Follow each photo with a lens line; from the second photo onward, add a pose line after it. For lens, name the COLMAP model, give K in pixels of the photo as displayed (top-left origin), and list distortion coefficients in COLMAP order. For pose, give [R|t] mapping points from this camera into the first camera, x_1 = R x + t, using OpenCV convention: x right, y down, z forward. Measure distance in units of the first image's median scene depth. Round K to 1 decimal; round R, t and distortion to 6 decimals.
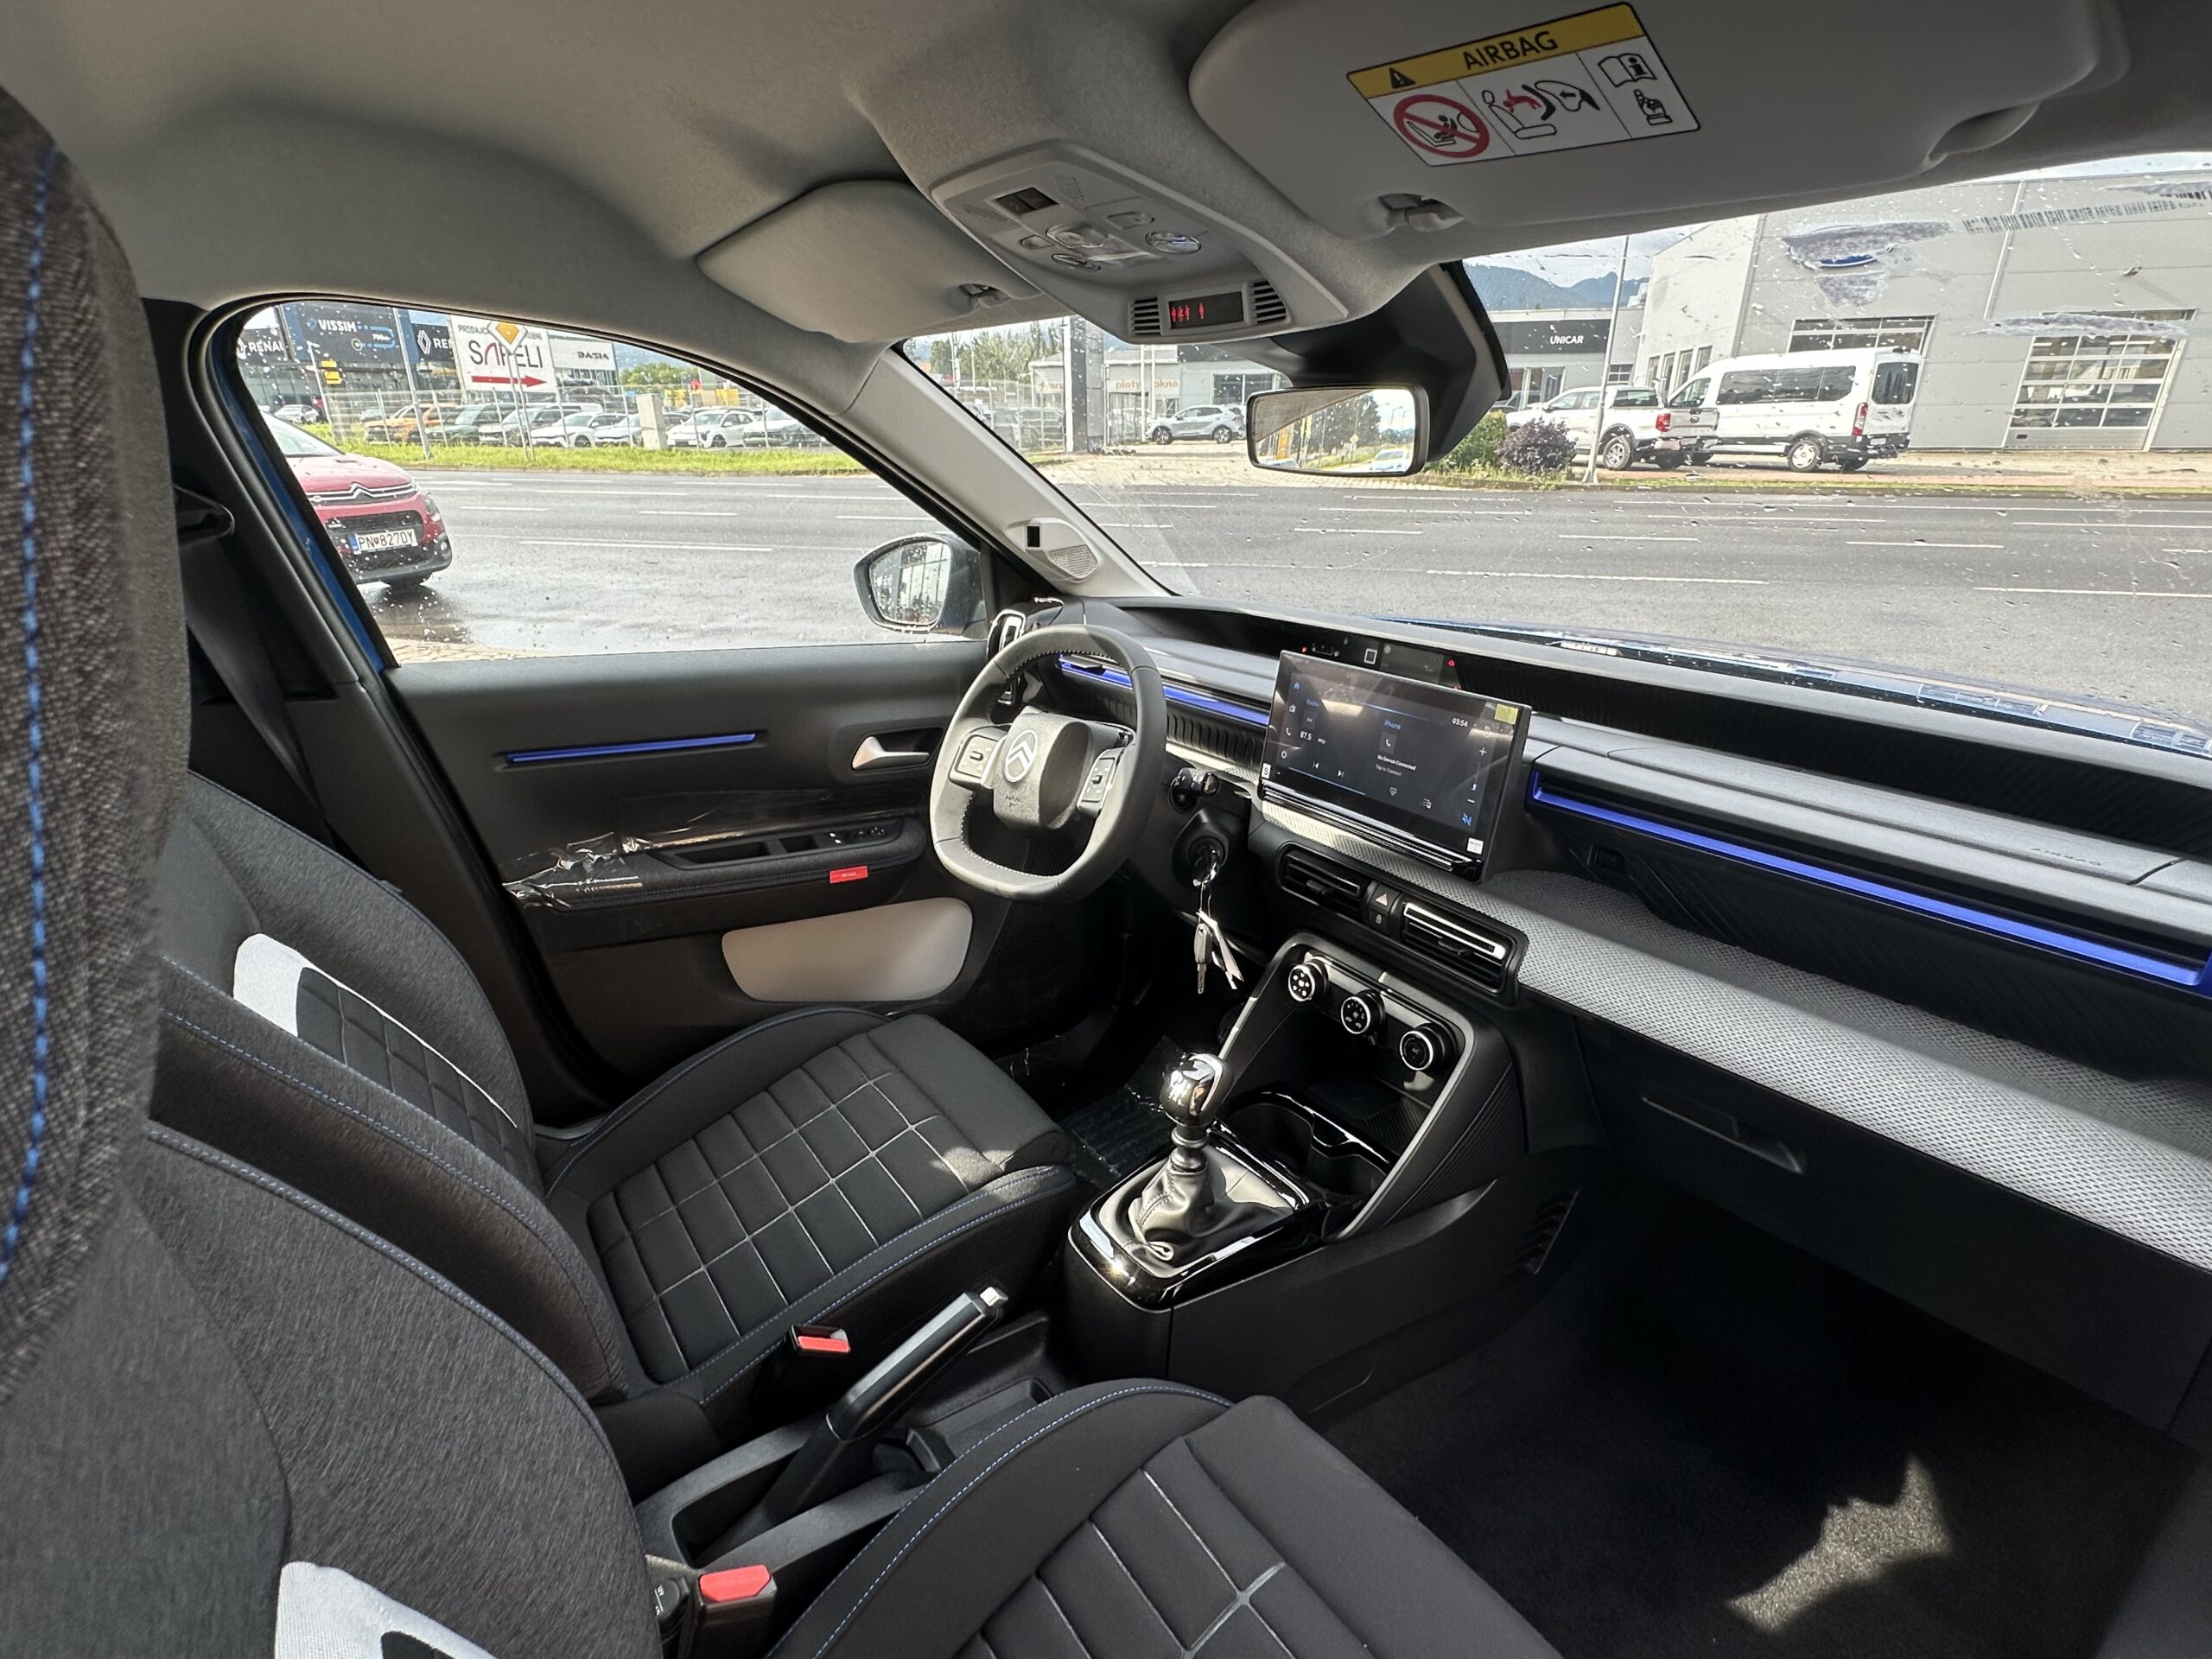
lens RADIAL K [[1066.1, 0, 1093.9], [0, 1066.1, 828.5], [0, 0, 1]] dist [0.001945, 0.000648]
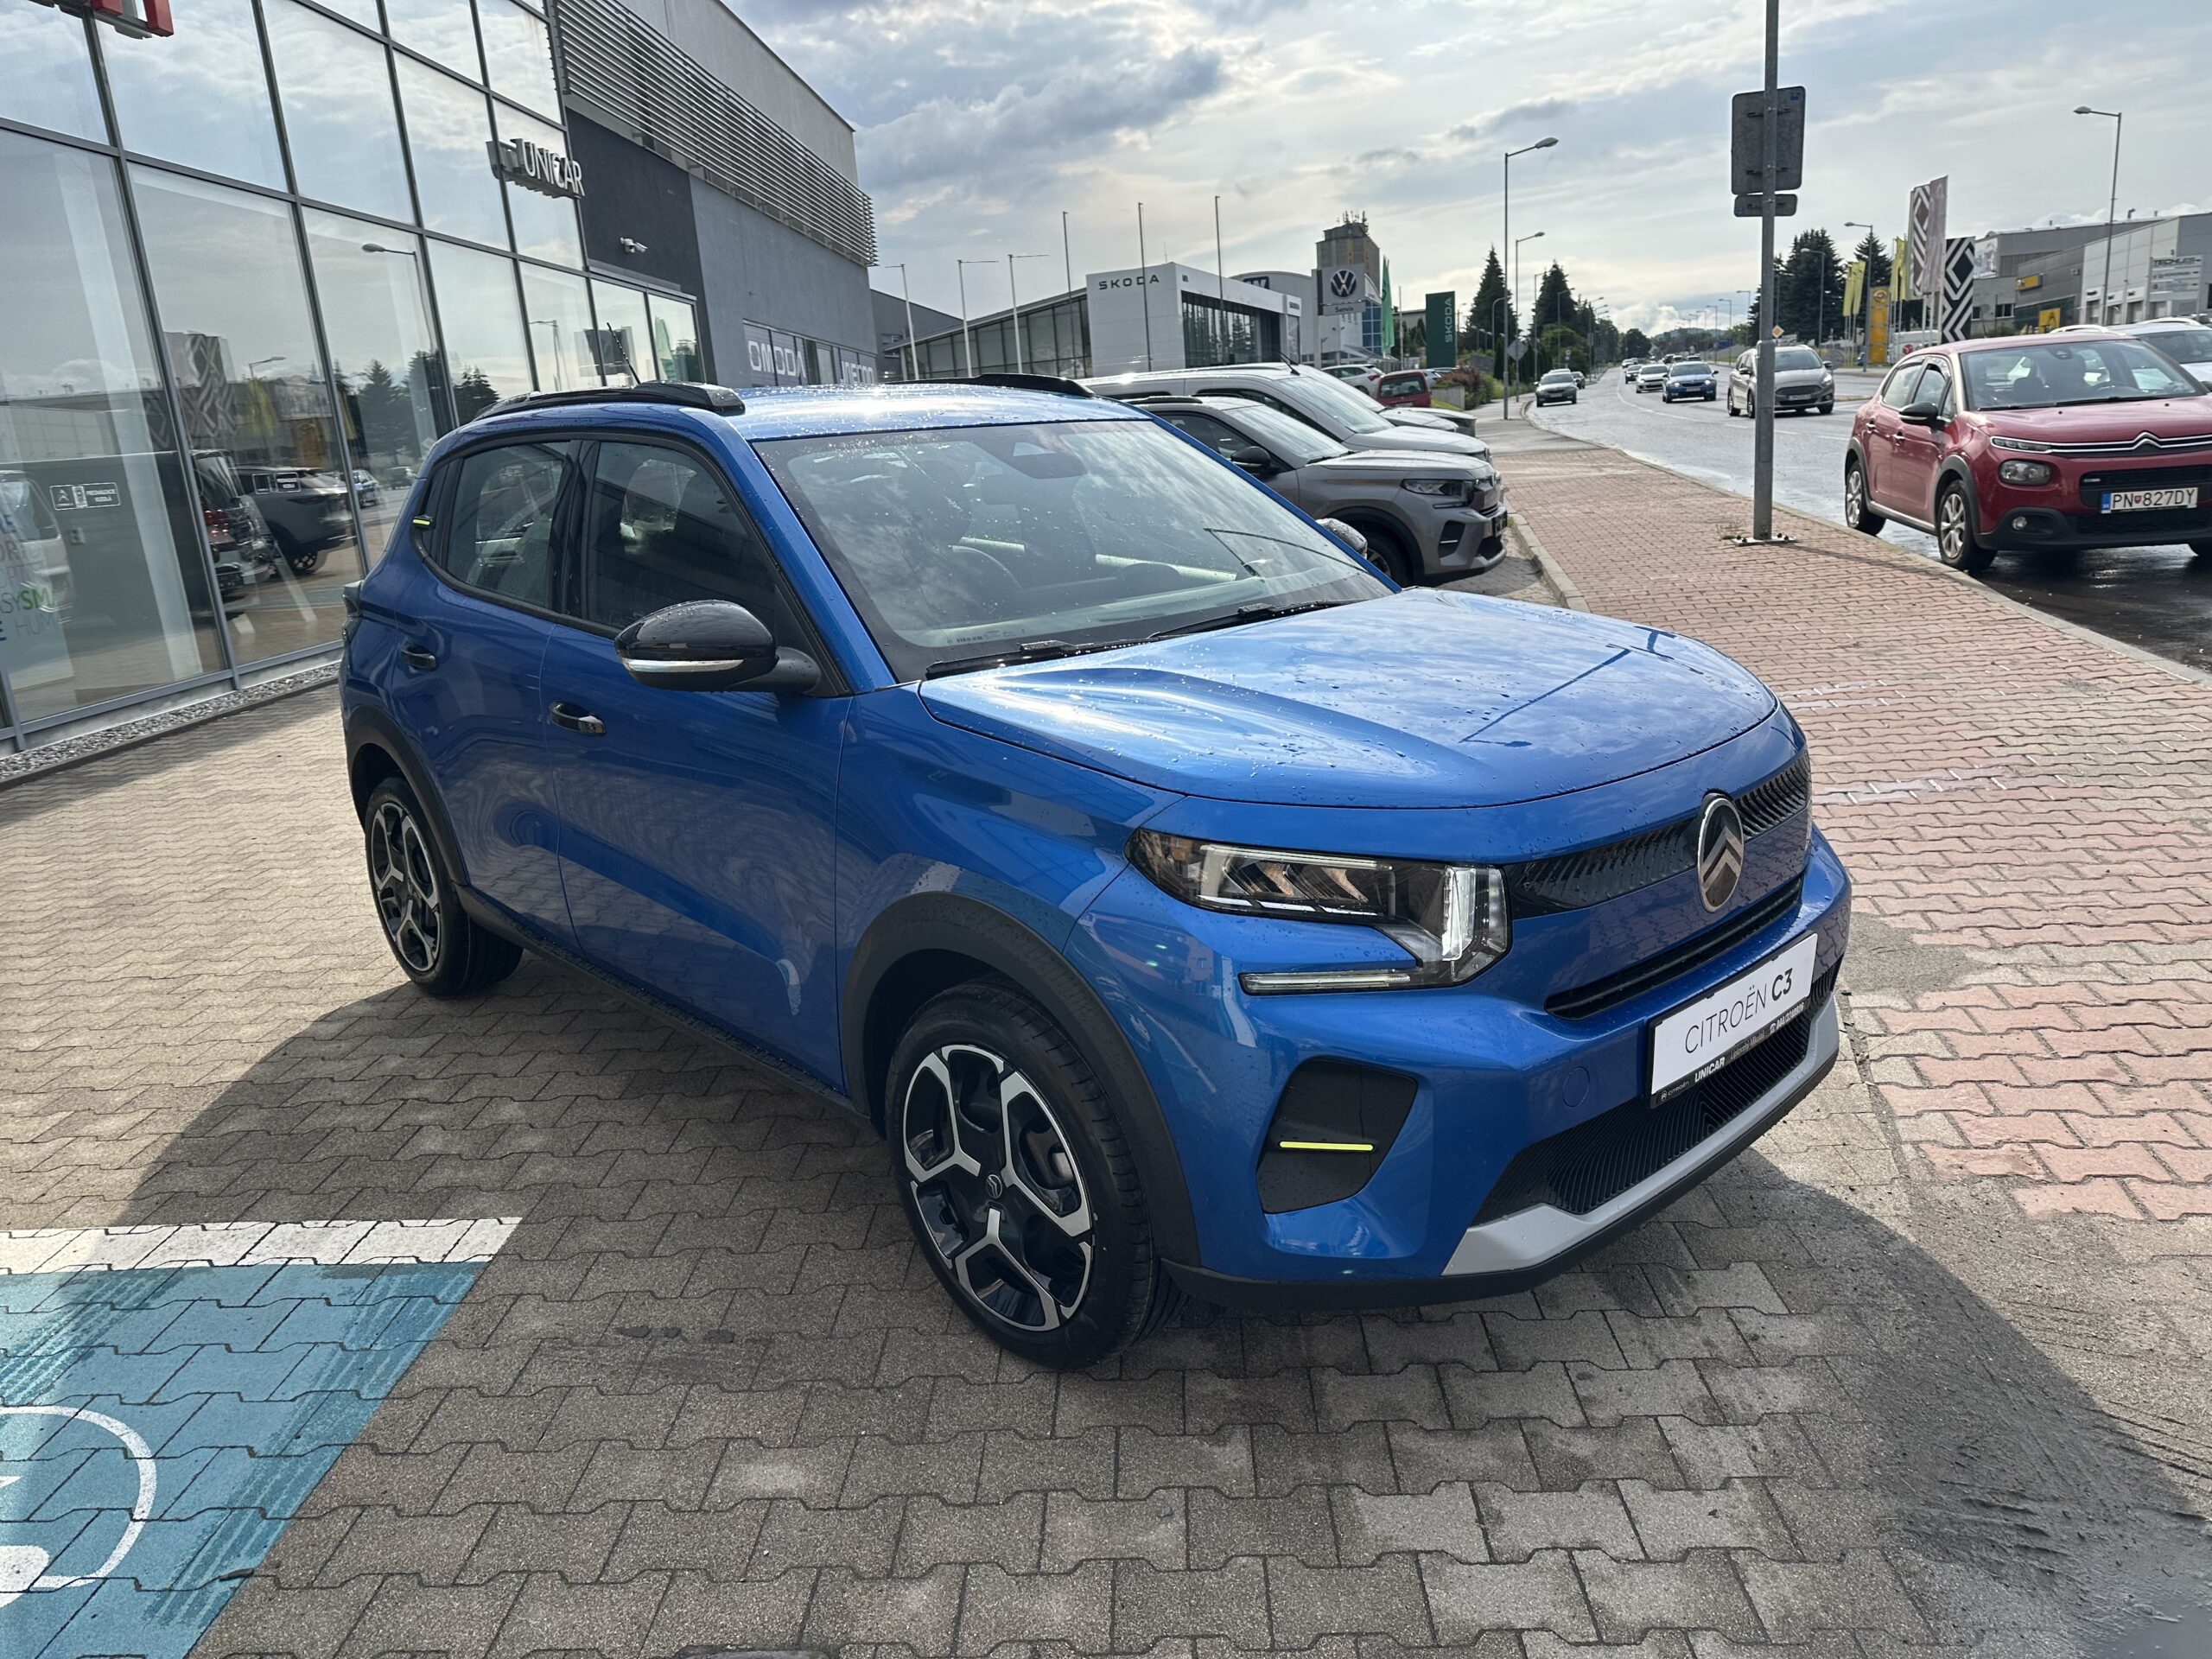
lens RADIAL K [[1537.3, 0, 1109.3], [0, 1537.3, 832.9], [0, 0, 1]] dist [0.035783, -0.038200]
pose [[0.115000, 0.251418, -0.961023, 0.150098], [-0.290156, 0.933752, 0.209562, -0.014768], [0.950044, 0.254747, 0.180331, 0.025800]]
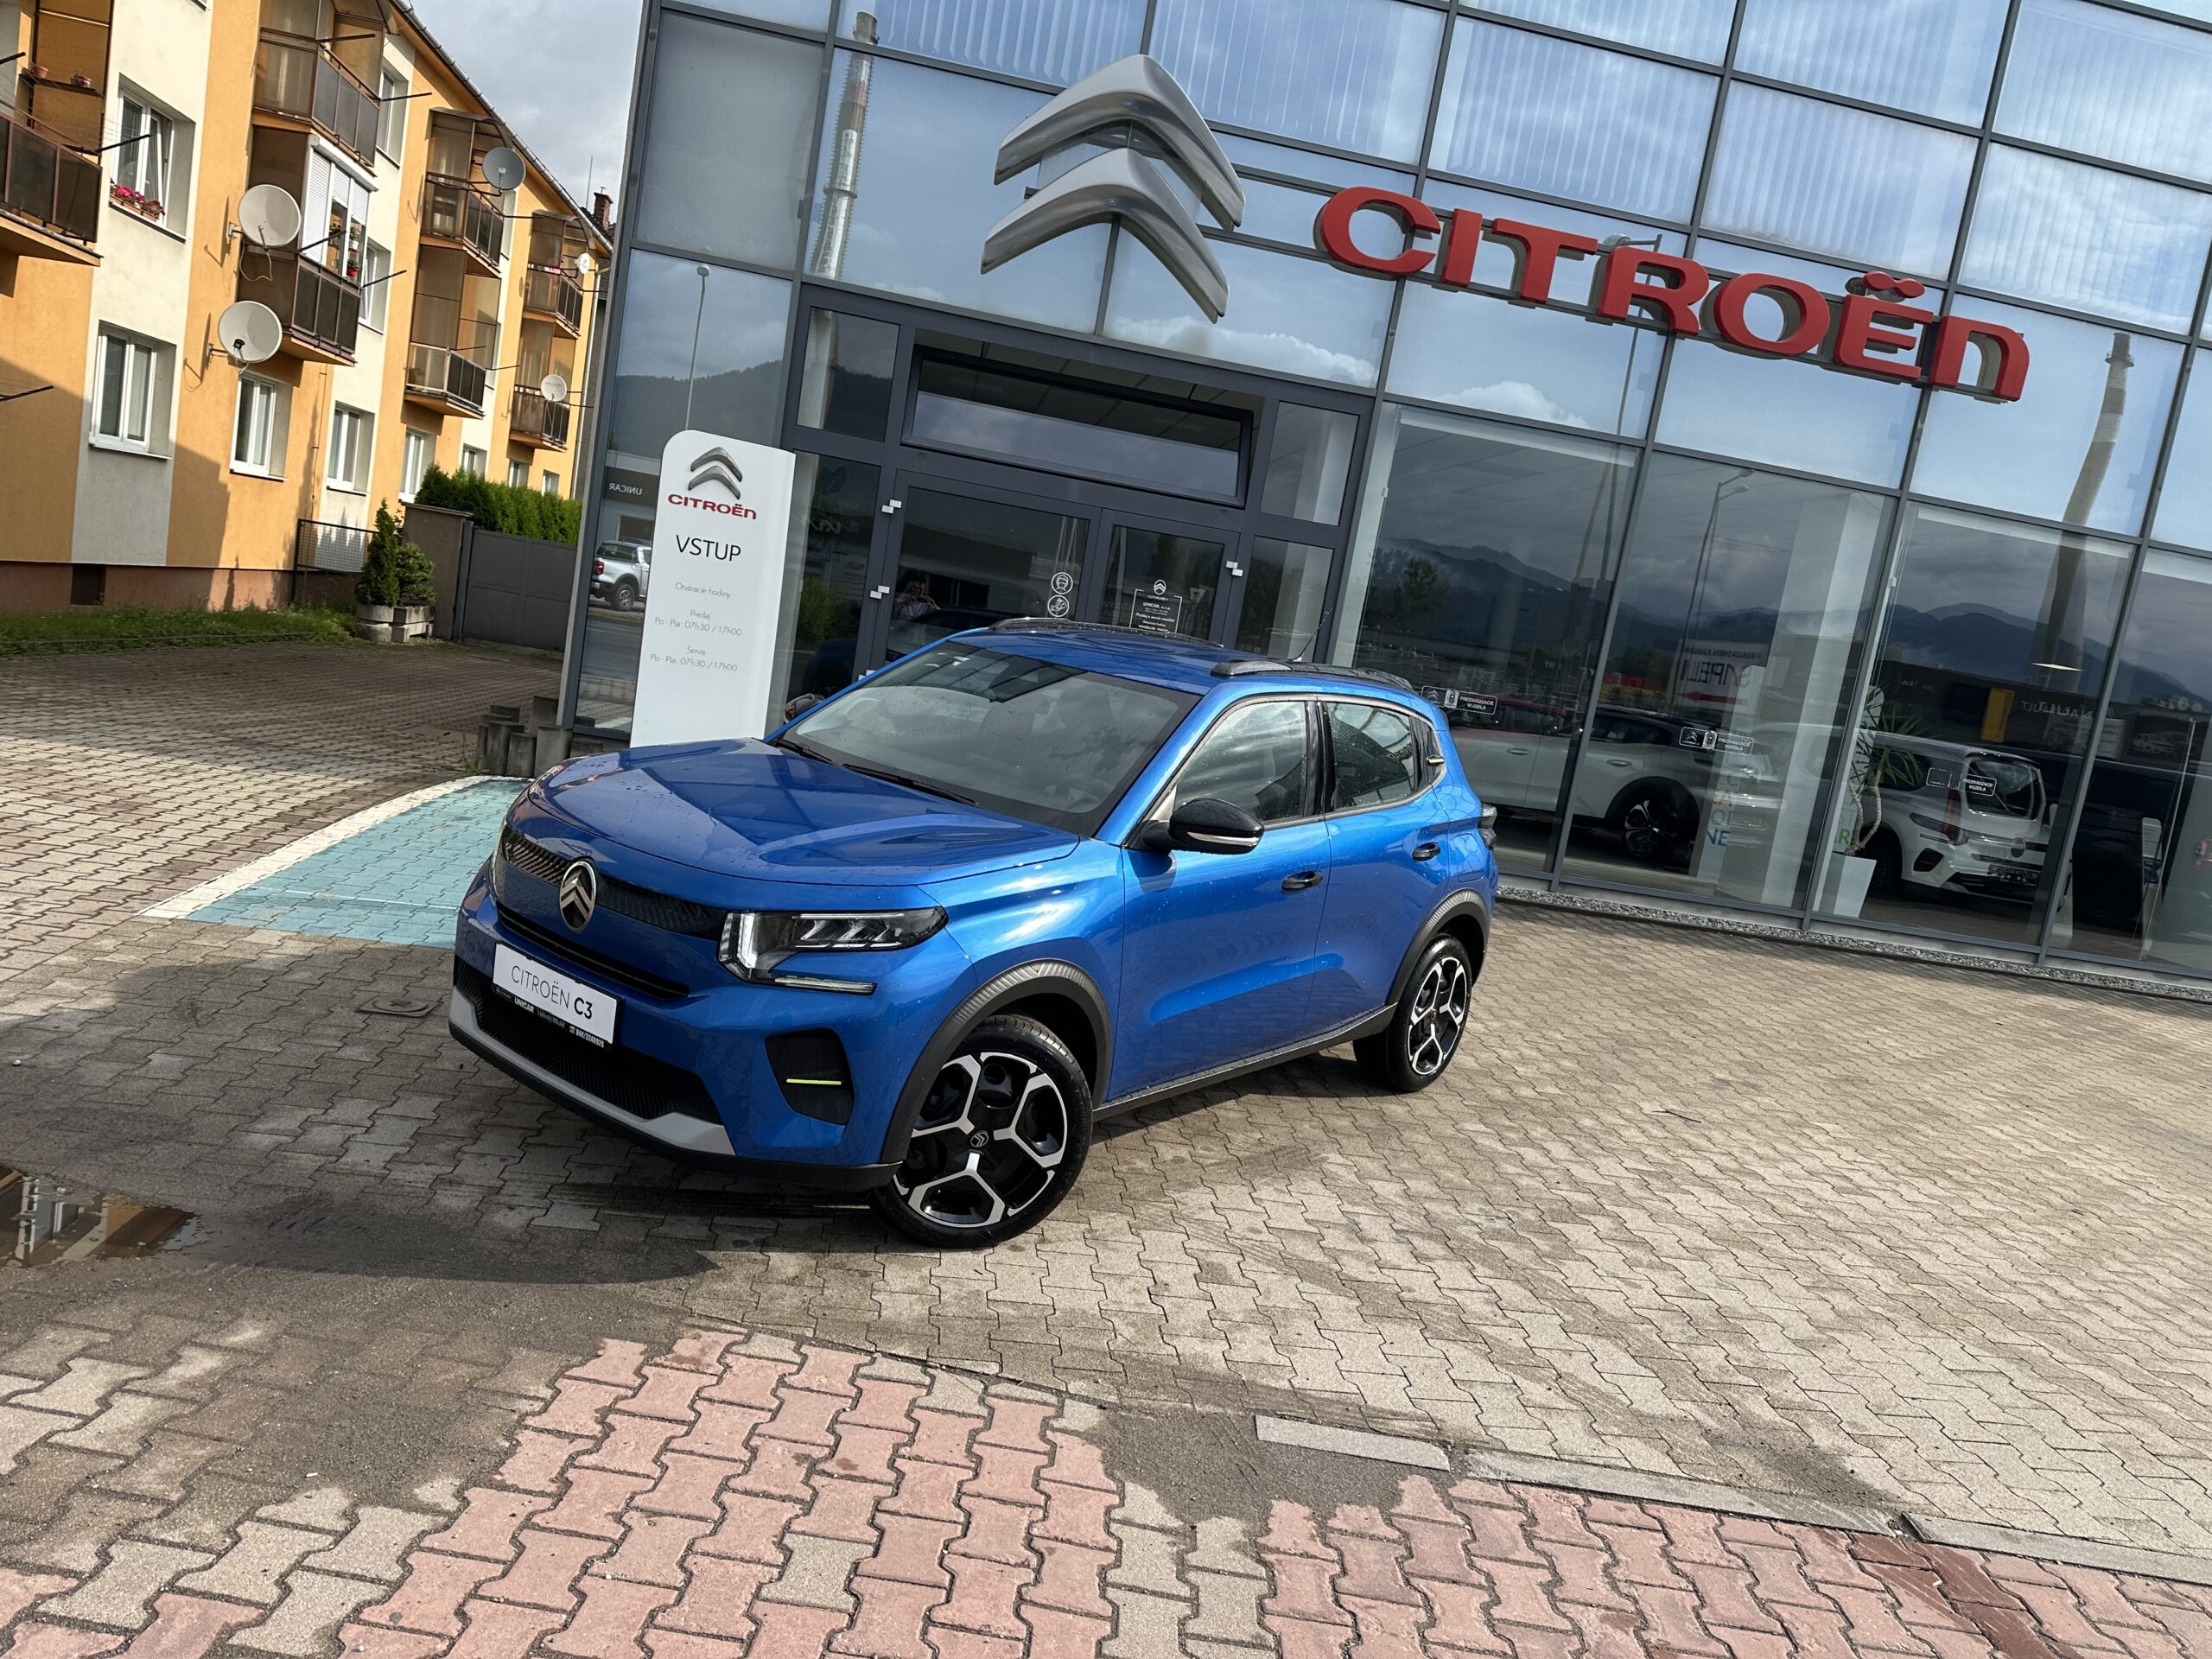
lens RADIAL K [[1537.3, 0, 1116.4], [0, 1537.3, 821.9], [0, 0, 1]] dist [0.035783, -0.038200]
pose [[-0.947985, -0.114622, -0.296963, 0.056879], [-0.248097, 0.850549, 0.463696, -0.097666], [0.199432, 0.513252, -0.834745, 0.219360]]
